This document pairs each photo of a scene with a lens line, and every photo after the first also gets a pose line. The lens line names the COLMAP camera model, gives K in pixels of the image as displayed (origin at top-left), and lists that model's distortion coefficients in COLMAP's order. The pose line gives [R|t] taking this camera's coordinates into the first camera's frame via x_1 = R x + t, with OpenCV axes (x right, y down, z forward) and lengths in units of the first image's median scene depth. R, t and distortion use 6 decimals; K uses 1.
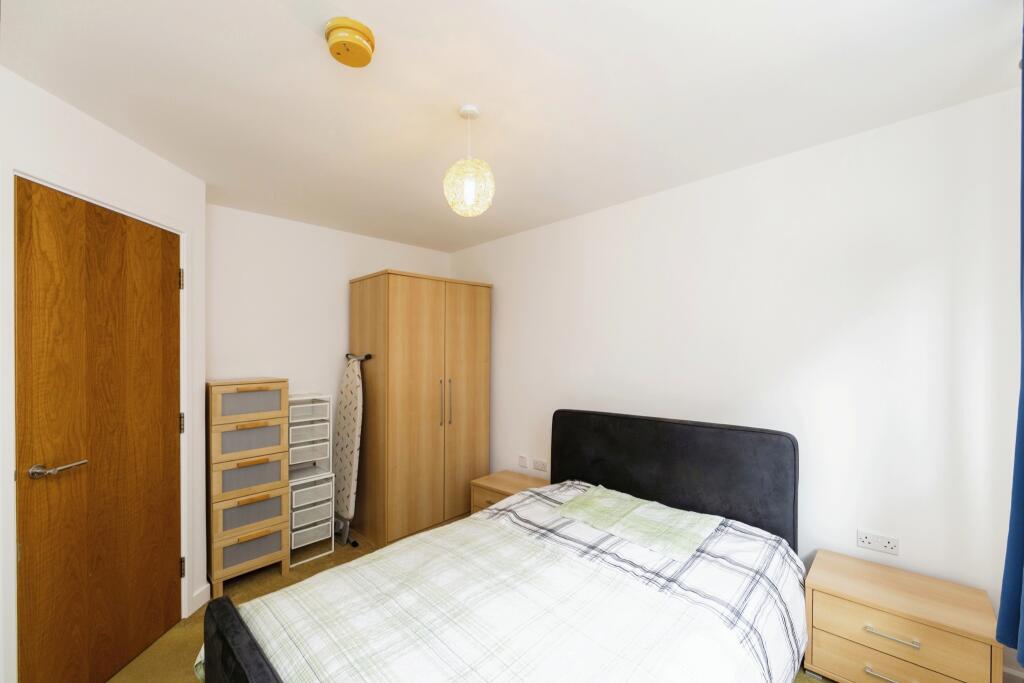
lens RADIAL K [[413.9, 0, 510.4], [0, 413.9, 351.4], [0, 0, 1]] dist [-0.004641, 0.000232]
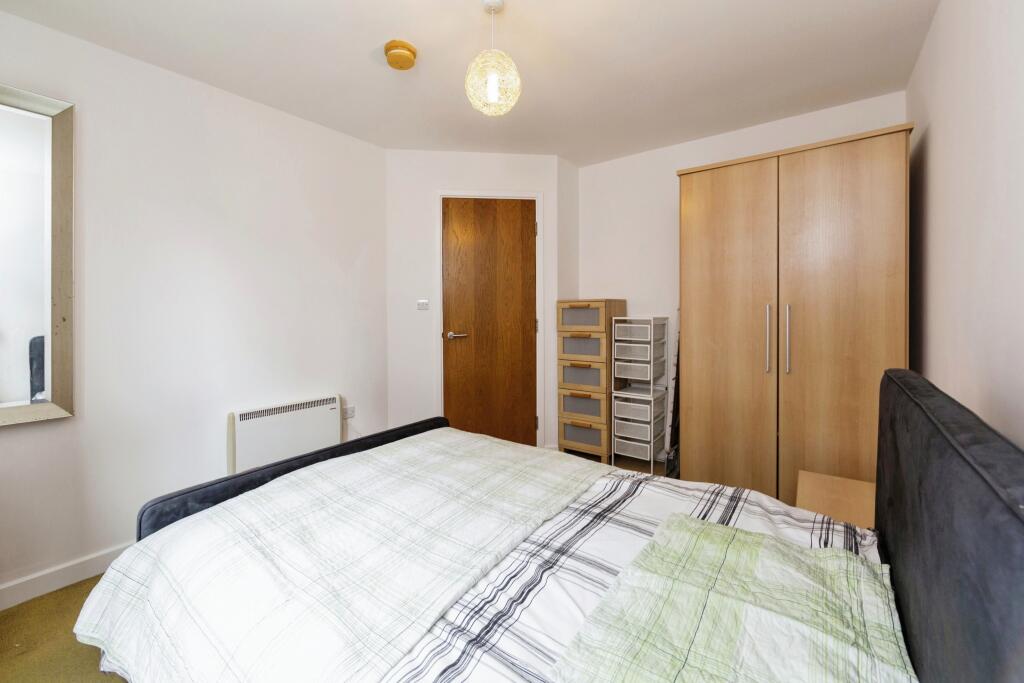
lens RADIAL K [[413.9, 0, 498.4], [0, 413.9, 306.8], [0, 0, 1]] dist [-0.004641, 0.000232]
pose [[0.093747, 0.009584, -0.995550, 0.721230], [0.011406, 0.999878, 0.010700, 0.093266], [0.995531, -0.012359, 0.093627, 0.772500]]
